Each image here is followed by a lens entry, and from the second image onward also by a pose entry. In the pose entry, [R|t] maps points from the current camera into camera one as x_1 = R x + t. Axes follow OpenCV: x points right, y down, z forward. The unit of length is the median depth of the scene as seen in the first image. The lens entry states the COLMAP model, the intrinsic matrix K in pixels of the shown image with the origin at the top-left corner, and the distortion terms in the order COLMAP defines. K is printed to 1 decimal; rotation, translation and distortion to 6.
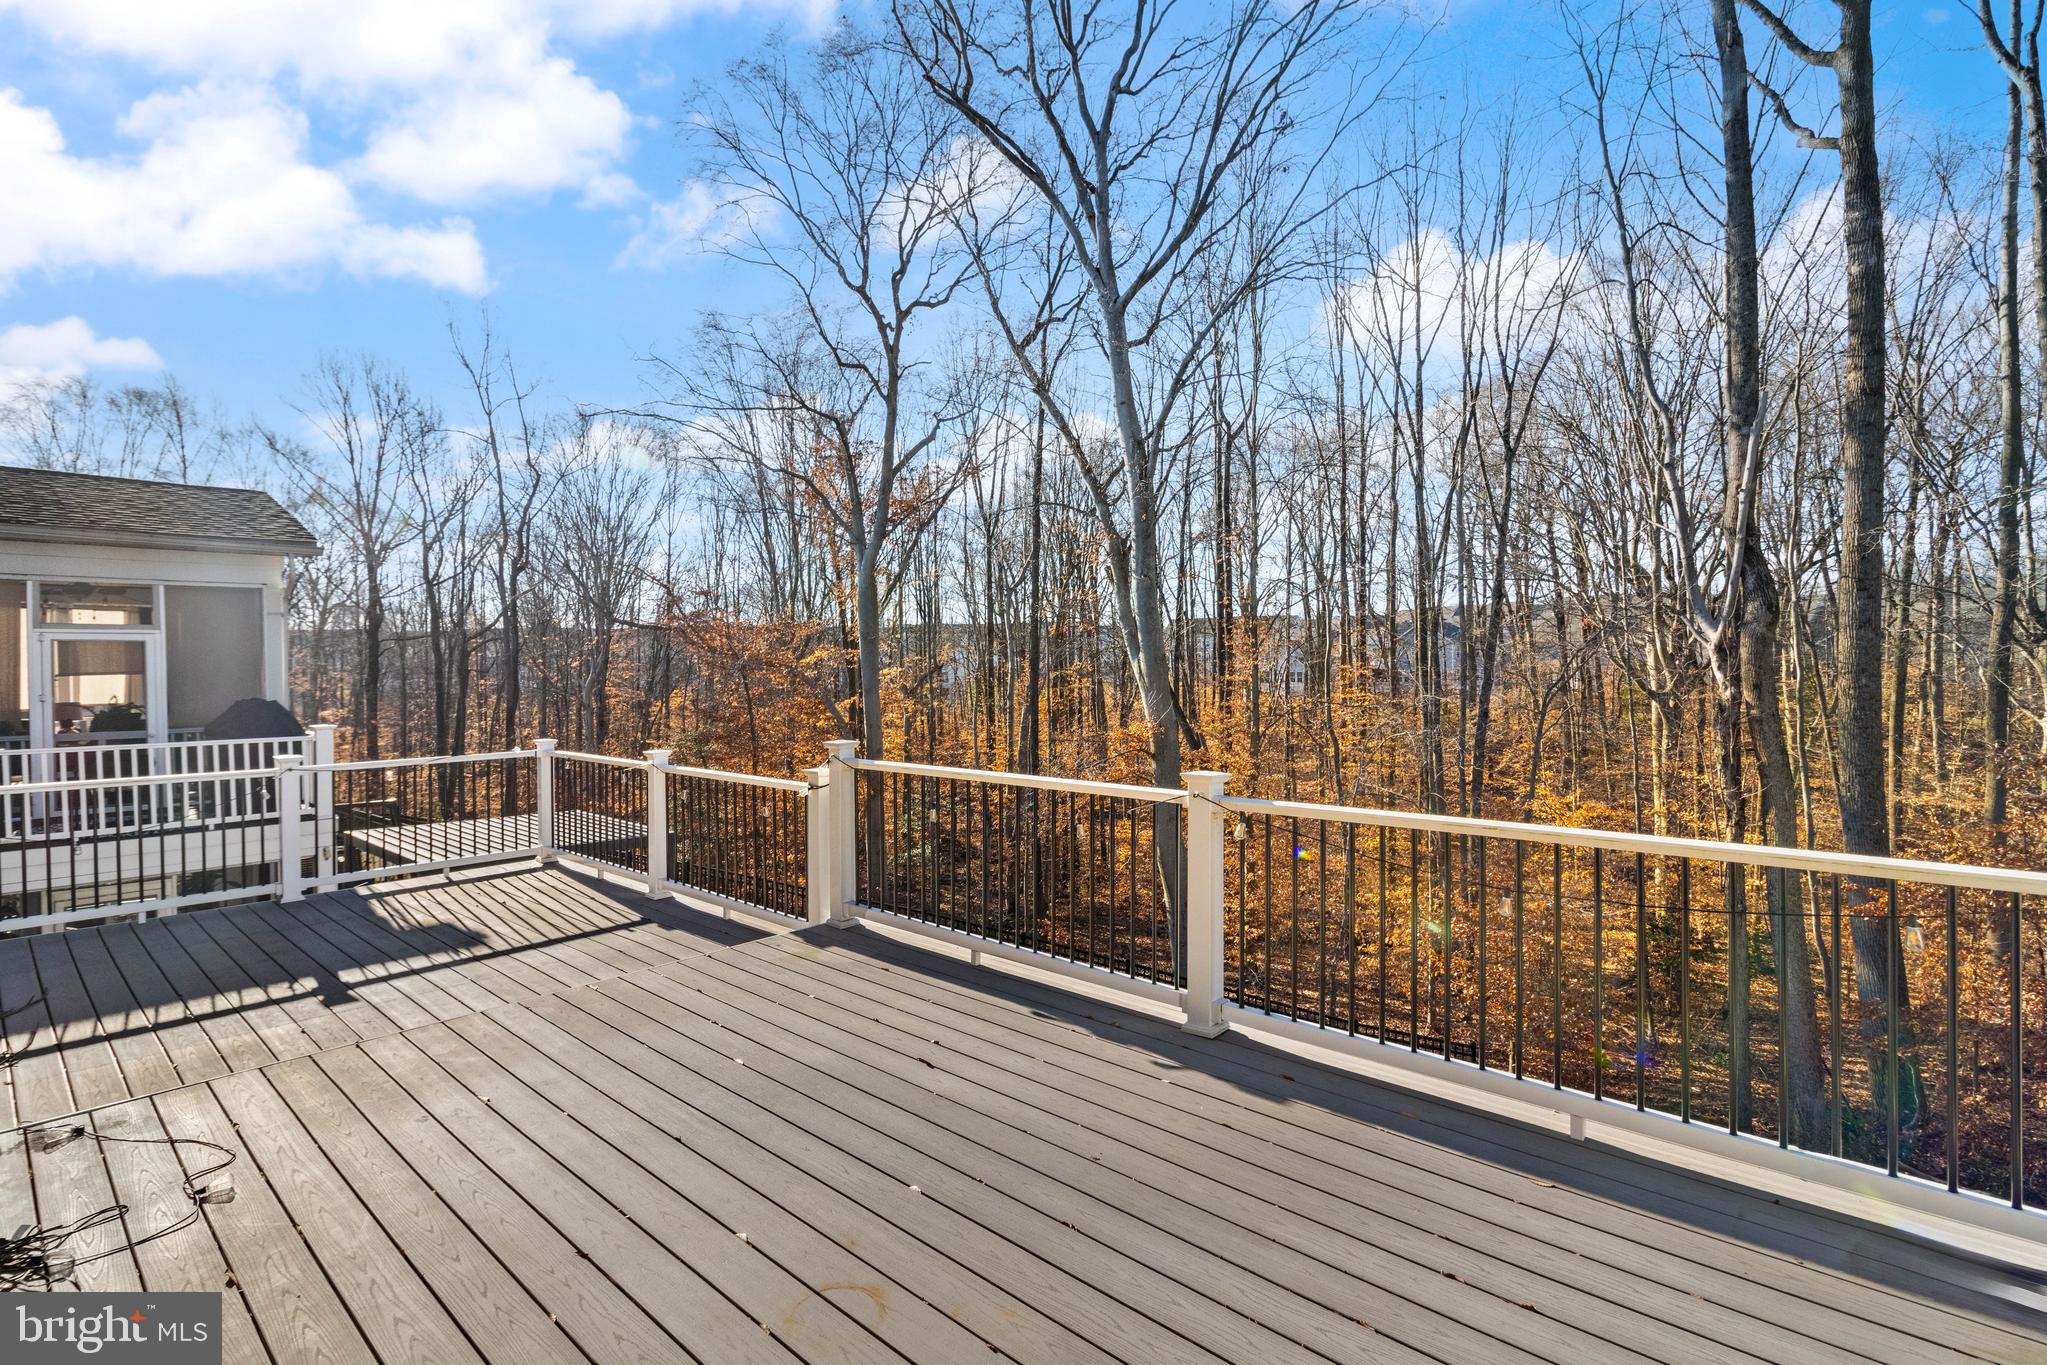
lens RADIAL K [[963.1, 0, 980.9], [0, 963.1, 671.3], [0, 0, 1]] dist [0.001016, 0.001134]
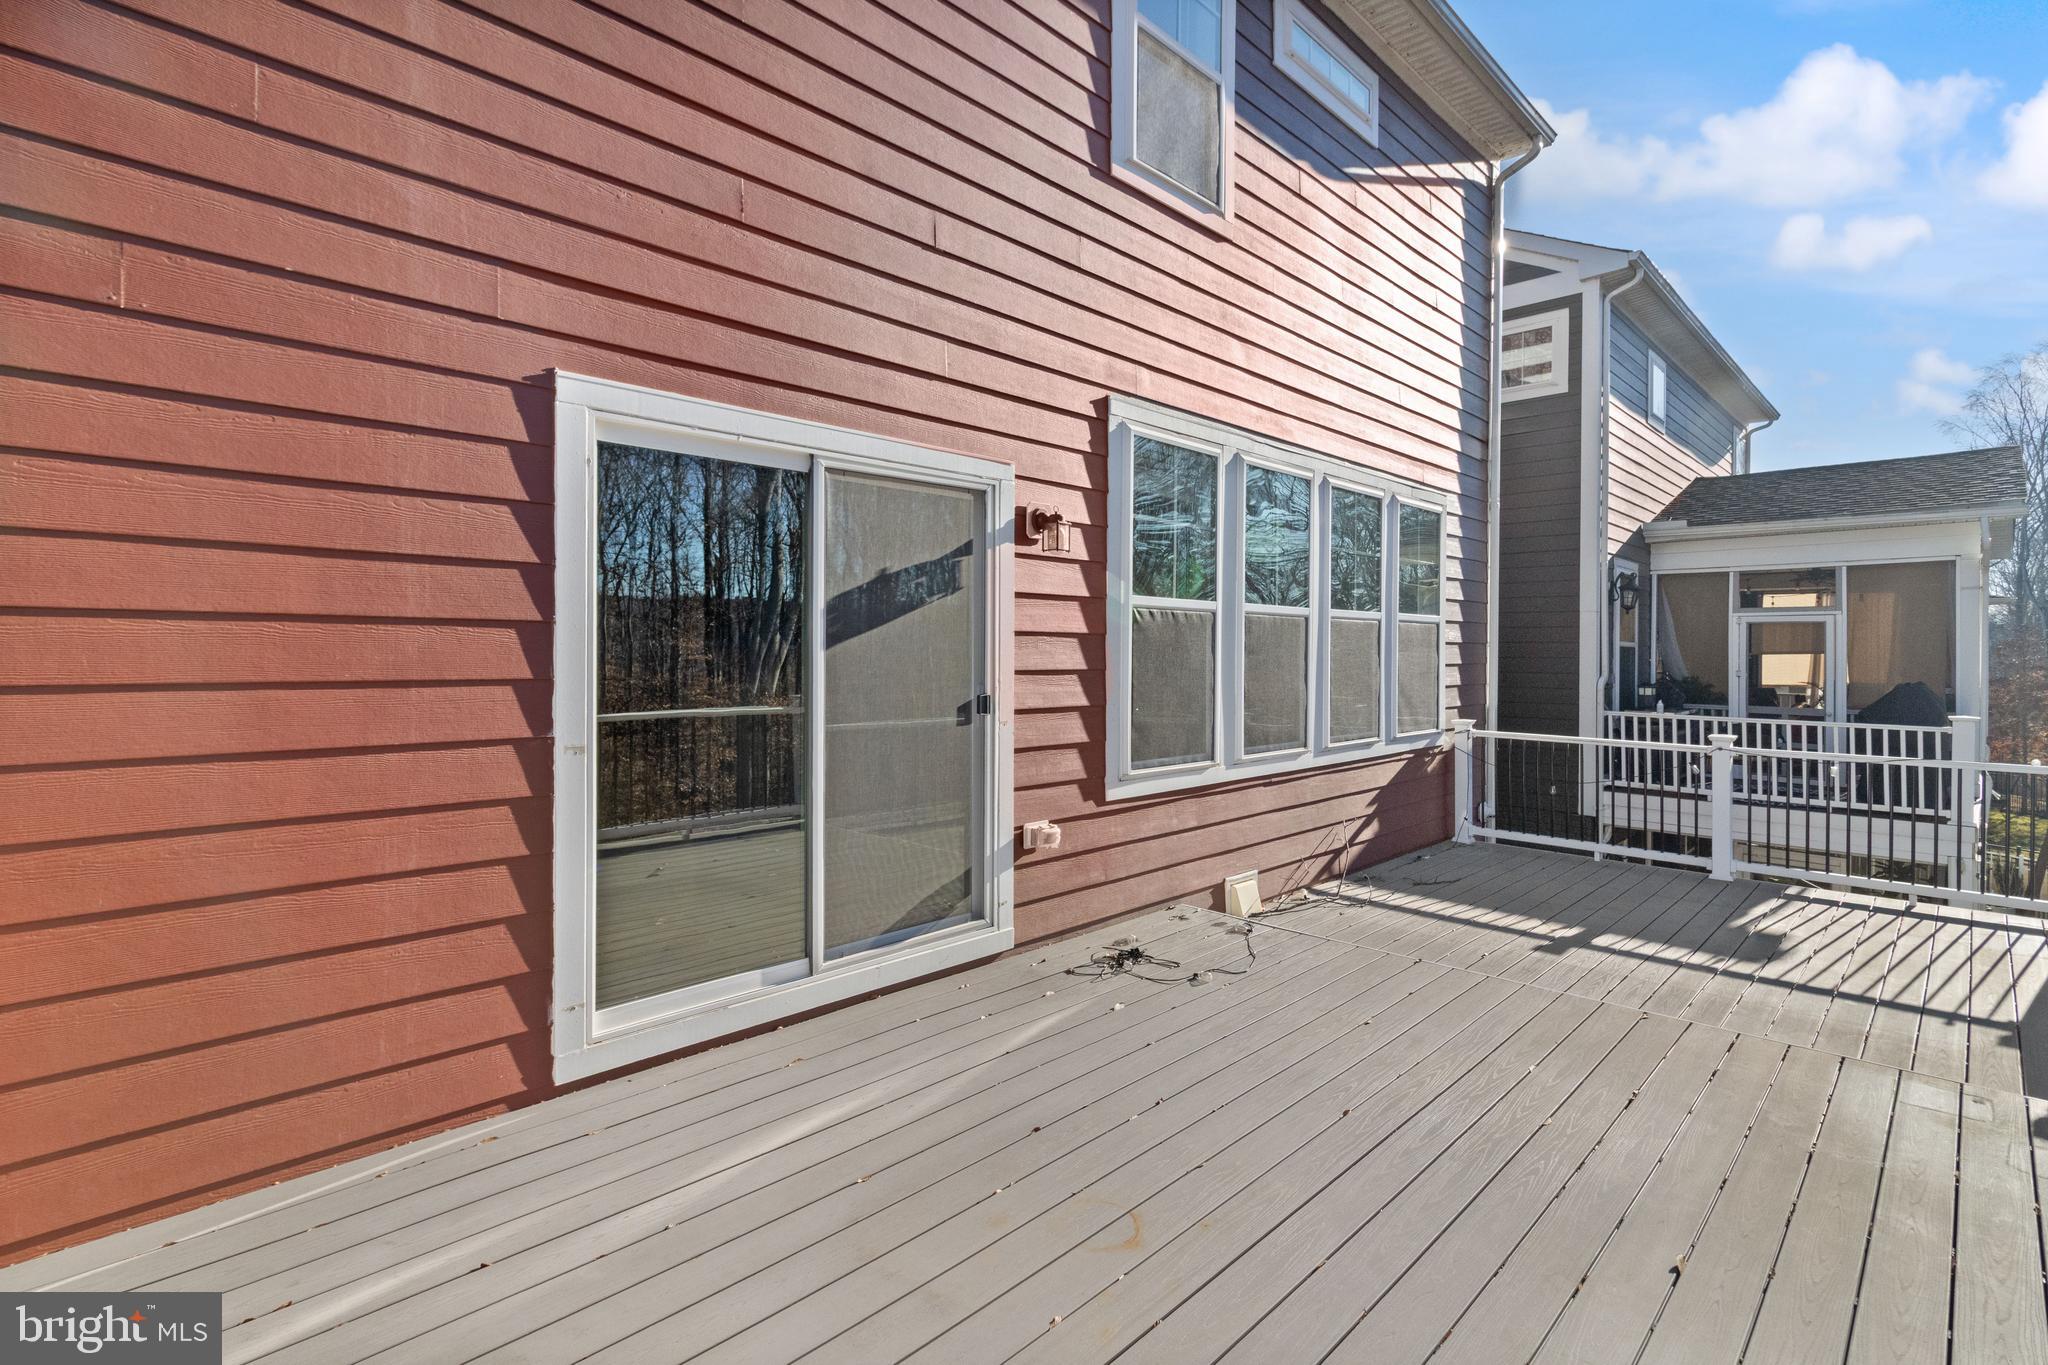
lens RADIAL K [[963.6, 0, 1027.1], [0, 963.6, 673.6], [0, 0, 1]] dist [0.001016, 0.001134]
pose [[-0.034923, 0.028080, -0.998995, 0.196610], [-0.004375, 0.999591, 0.028250, -0.000999], [0.999380, 0.005357, -0.034786, 0.195423]]
